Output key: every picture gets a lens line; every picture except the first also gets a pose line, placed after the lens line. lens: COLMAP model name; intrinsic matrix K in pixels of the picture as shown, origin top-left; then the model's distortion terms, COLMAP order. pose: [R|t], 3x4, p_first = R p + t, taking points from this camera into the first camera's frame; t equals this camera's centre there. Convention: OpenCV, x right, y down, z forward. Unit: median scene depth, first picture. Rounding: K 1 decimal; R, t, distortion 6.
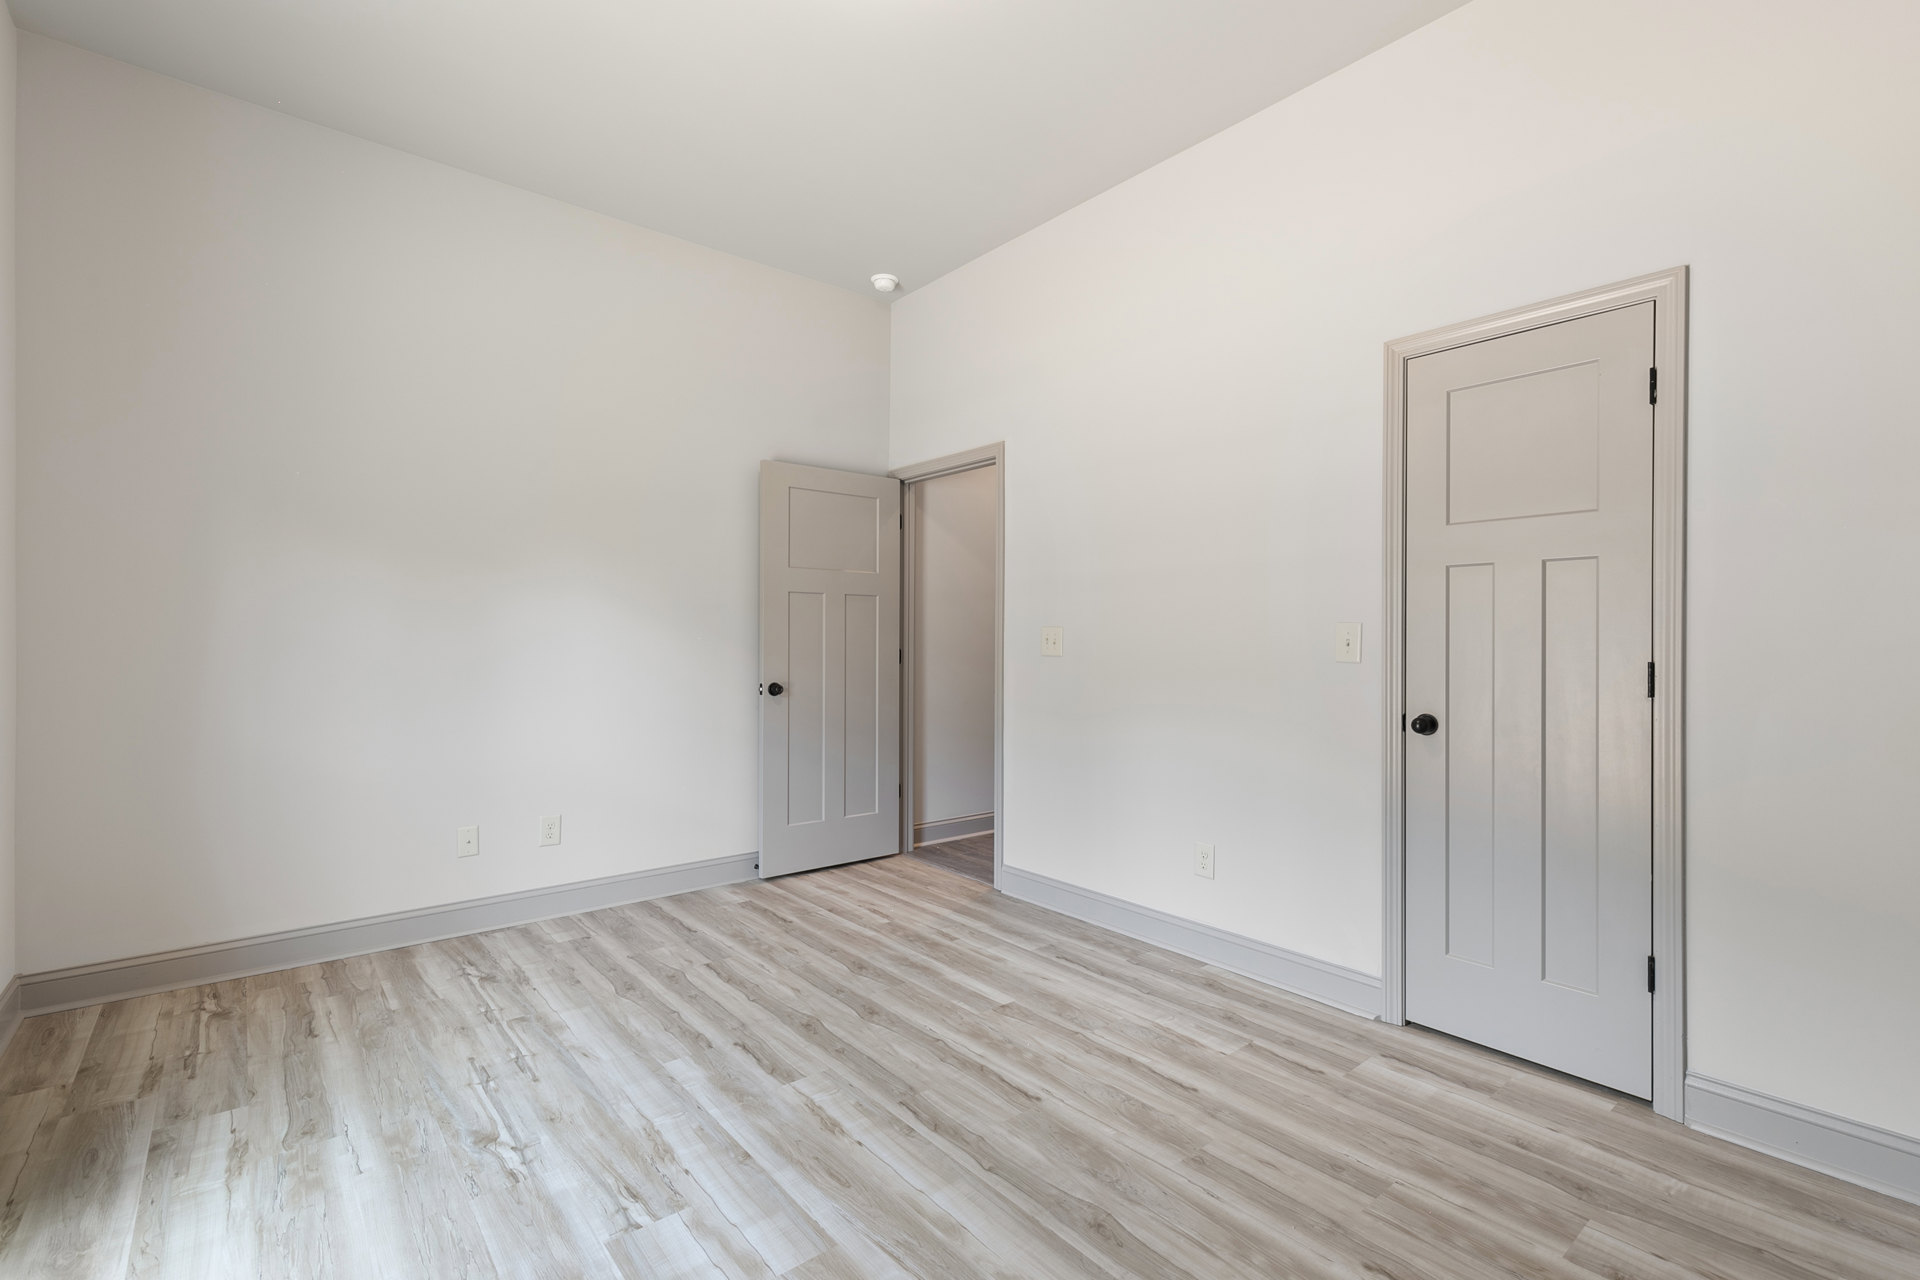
lens RADIAL K [[870.9, 0, 961.2], [0, 870.9, 631.8], [0, 0, 1]] dist [0.013320, -0.001083]
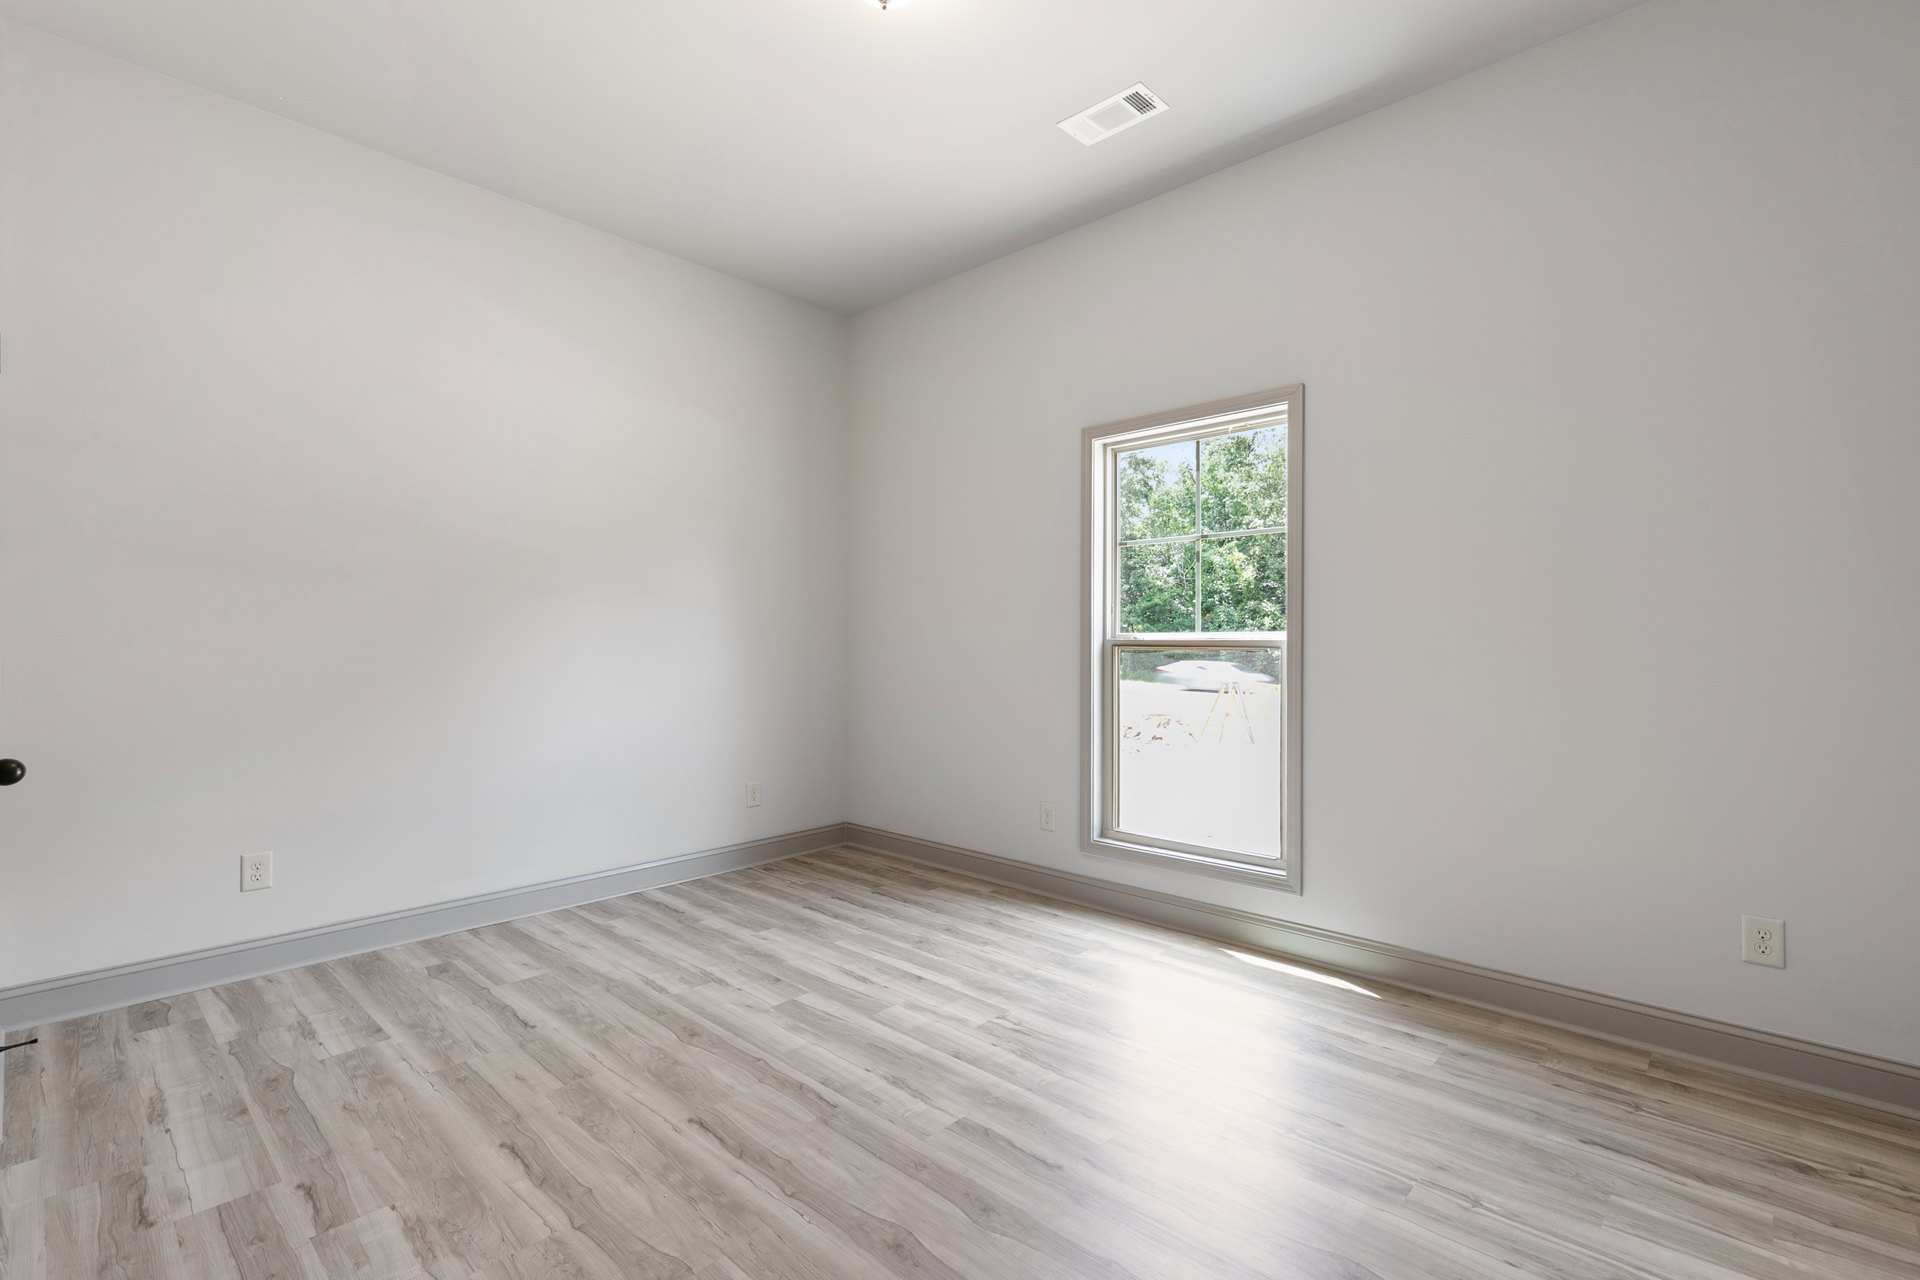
lens RADIAL K [[870.9, 0, 957.8], [0, 870.9, 646.3], [0, 0, 1]] dist [0.013320, -0.001083]
pose [[-0.992509, -0.005583, -0.122043, -0.080340], [-0.005155, 0.999979, -0.003823, 0.018559], [0.122062, -0.003166, -0.992517, 1.949454]]
